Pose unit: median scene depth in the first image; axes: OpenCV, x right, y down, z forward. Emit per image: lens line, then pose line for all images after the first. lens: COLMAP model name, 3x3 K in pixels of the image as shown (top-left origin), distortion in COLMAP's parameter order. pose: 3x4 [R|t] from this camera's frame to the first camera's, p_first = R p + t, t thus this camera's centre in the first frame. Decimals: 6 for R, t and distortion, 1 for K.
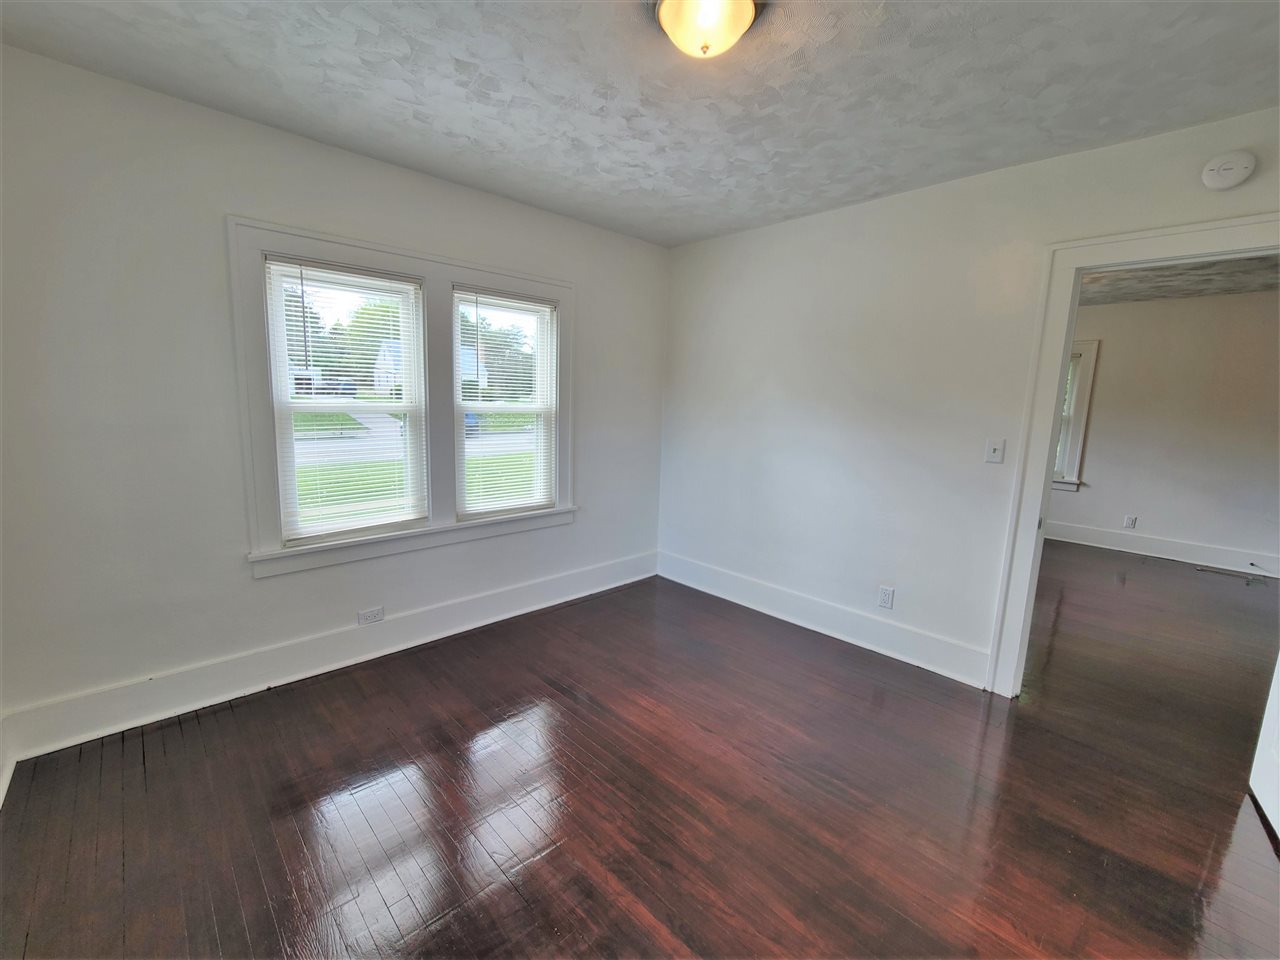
lens RADIAL K [[534.3, 0, 640.6], [0, 534.3, 475.8], [0, 0, 1]] dist [-0.000572, -0.000140]
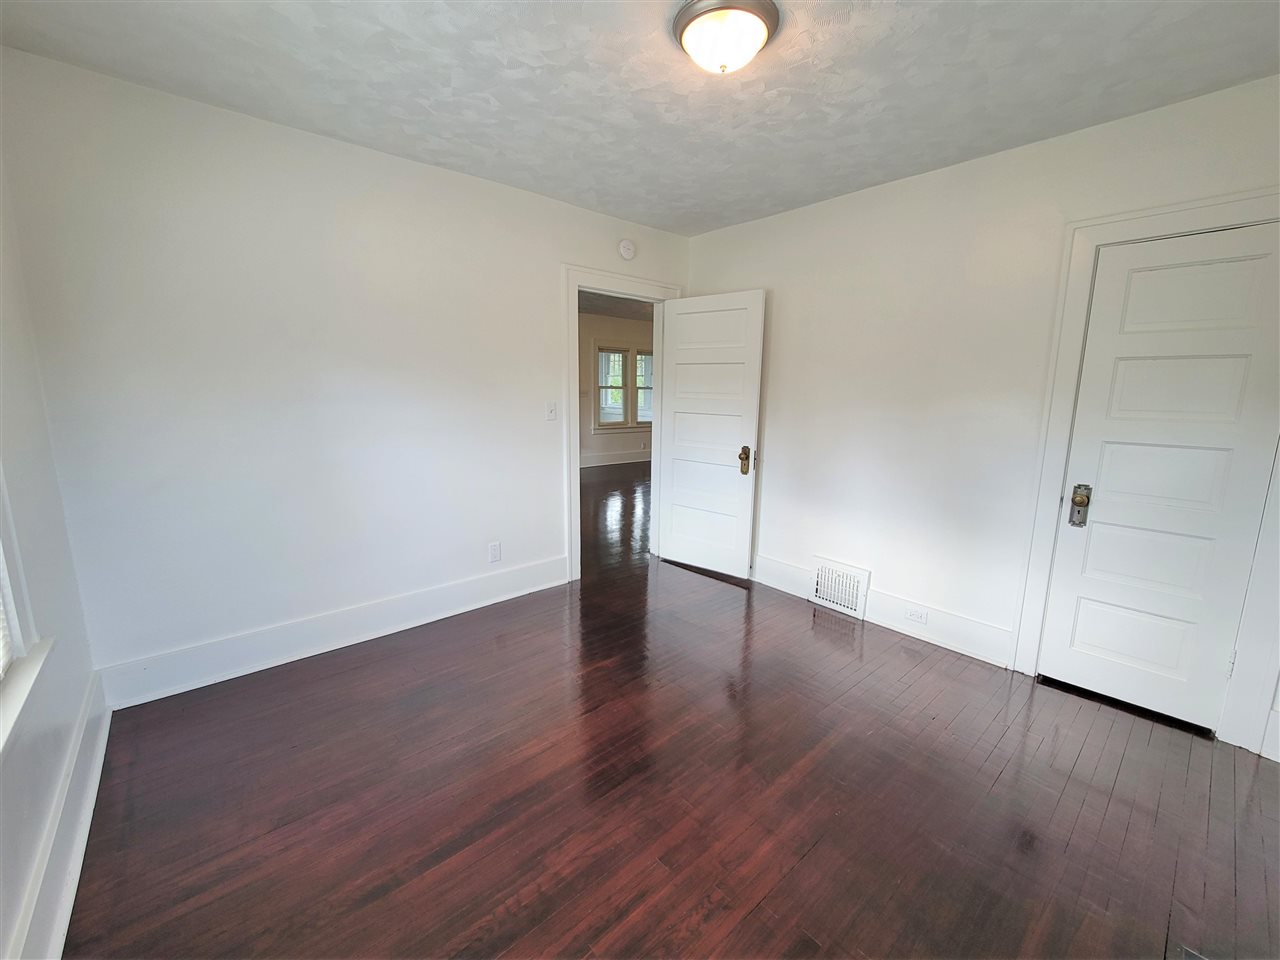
lens RADIAL K [[534.3, 0, 640.6], [0, 534.3, 475.8], [0, 0, 1]] dist [-0.000572, -0.000140]
pose [[0.041524, -0.201740, 0.978558, -0.663105], [0.137123, 0.971286, 0.194422, -0.115208], [-0.989683, 0.126110, 0.067995, 0.683847]]
